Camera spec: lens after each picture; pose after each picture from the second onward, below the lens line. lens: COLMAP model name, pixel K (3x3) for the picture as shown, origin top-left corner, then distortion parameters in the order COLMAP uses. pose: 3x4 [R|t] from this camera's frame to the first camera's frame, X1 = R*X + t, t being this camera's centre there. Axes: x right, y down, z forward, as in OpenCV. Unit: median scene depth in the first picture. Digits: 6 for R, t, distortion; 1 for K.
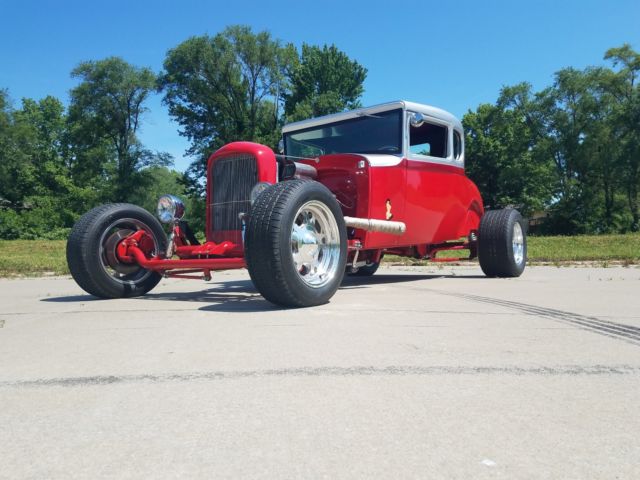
lens RADIAL K [[507.4, 0, 331.8], [0, 507.4, 229.6], [0, 0, 1]] dist [0.085776, -0.120476]
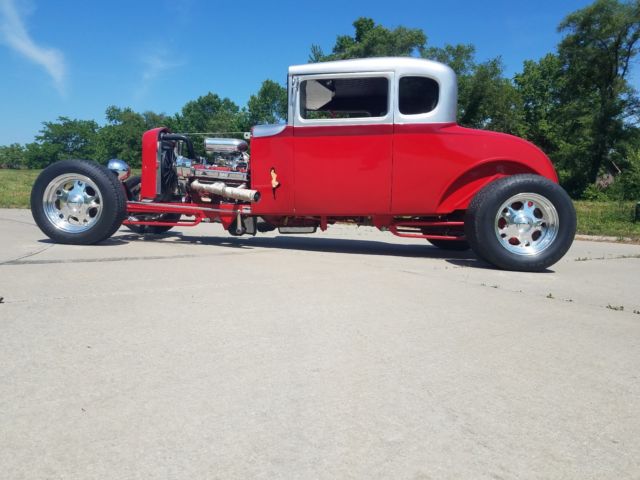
lens RADIAL K [[507.4, 0, 317.2], [0, 507.4, 243.8], [0, 0, 1]] dist [0.085776, -0.120476]
pose [[0.546007, 0.113537, -0.830051, 0.109977], [-0.019199, 0.992210, 0.123089, -0.003717], [0.837560, -0.051272, 0.543933, 0.052487]]
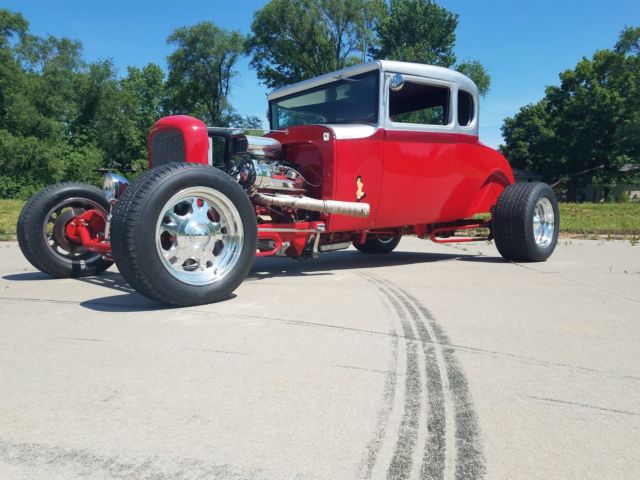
lens RADIAL K [[507.4, 0, 322.1], [0, 507.4, 239.6], [0, 0, 1]] dist [0.085776, -0.120476]
pose [[0.978596, 0.024829, -0.204289, 0.024360], [-0.005119, 0.995325, 0.096446, -0.003624], [0.205729, -0.093336, 0.974148, 0.011791]]
